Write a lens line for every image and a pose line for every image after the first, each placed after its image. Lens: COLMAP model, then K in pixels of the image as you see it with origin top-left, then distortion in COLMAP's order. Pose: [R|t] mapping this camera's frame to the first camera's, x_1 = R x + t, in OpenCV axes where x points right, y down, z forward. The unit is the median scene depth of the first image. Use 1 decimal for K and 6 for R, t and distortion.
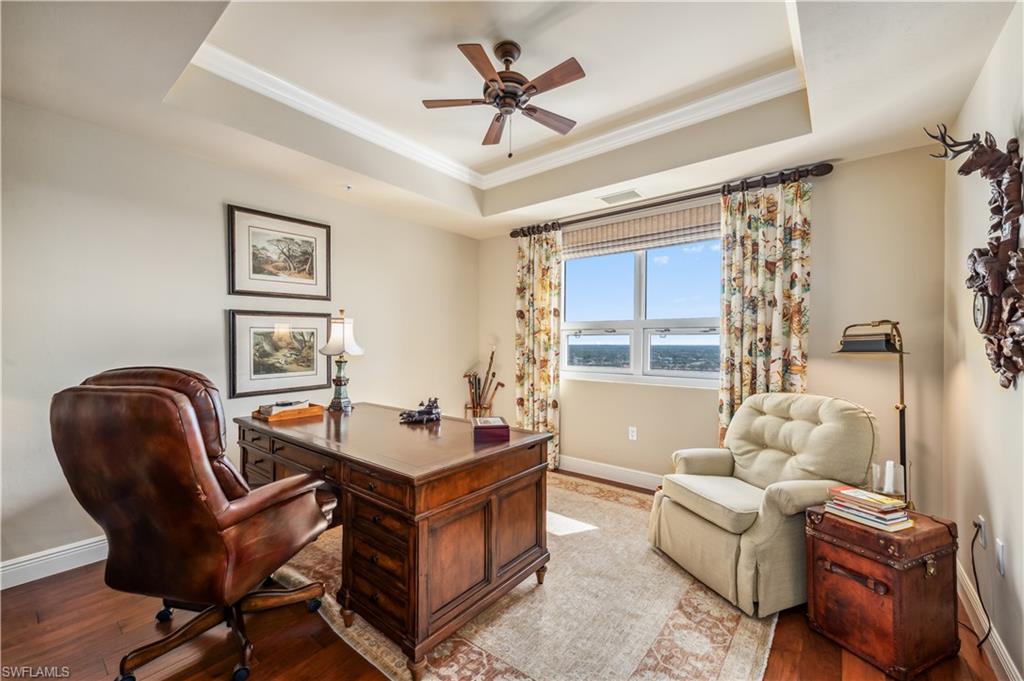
lens RADIAL K [[397.8, 0, 514.6], [0, 397.8, 341.9], [0, 0, 1]] dist [0.020855, -0.007791]
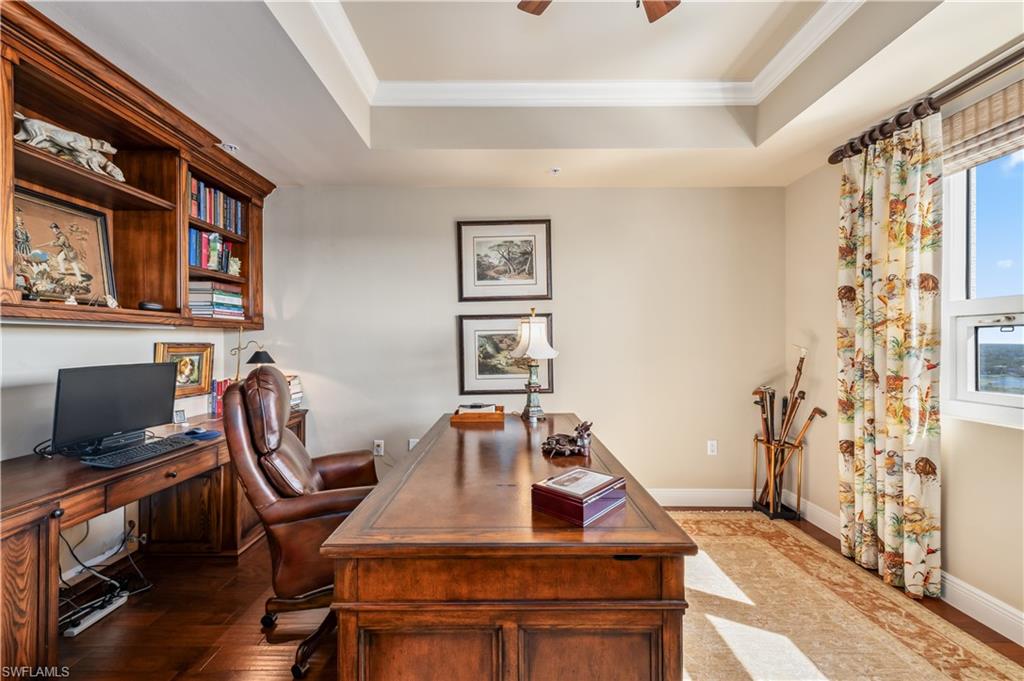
lens RADIAL K [[397.8, 0, 514.6], [0, 397.8, 341.9], [0, 0, 1]] dist [0.020855, -0.007791]
pose [[0.634163, -0.008017, -0.773158, 0.166085], [0.005530, 0.999968, -0.005833, 0.000591], [0.773179, -0.000577, 0.634187, 0.283265]]
